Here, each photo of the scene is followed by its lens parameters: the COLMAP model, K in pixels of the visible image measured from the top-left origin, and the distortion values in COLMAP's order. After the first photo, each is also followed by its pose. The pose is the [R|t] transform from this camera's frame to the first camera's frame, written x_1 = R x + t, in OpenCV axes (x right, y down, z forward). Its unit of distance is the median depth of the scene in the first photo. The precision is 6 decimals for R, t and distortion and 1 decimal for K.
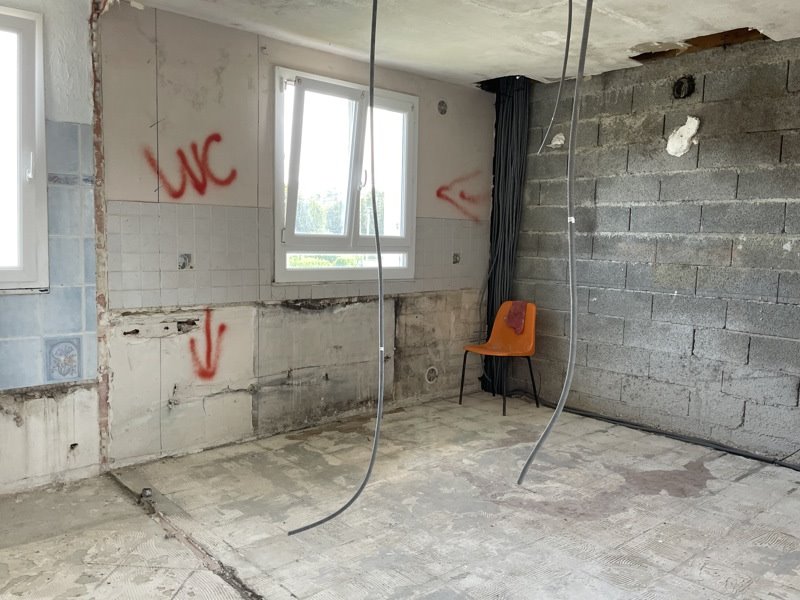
lens RADIAL K [[667.9, 0, 400.8], [0, 667.9, 297.3], [0, 0, 1]] dist [-0.010328, -0.009596]
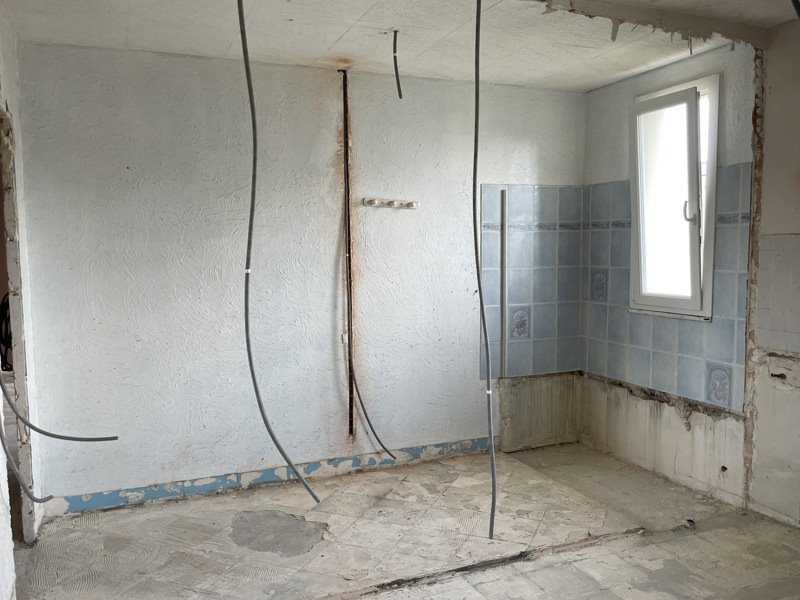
lens RADIAL K [[667.9, 0, 401.0], [0, 667.9, 303.0], [0, 0, 1]] dist [-0.010328, -0.009596]
pose [[-0.339033, 0.057425, -0.939020, 0.676686], [-0.081213, 0.992623, 0.090025, -0.093973], [0.937263, 0.106782, -0.331868, 0.857121]]
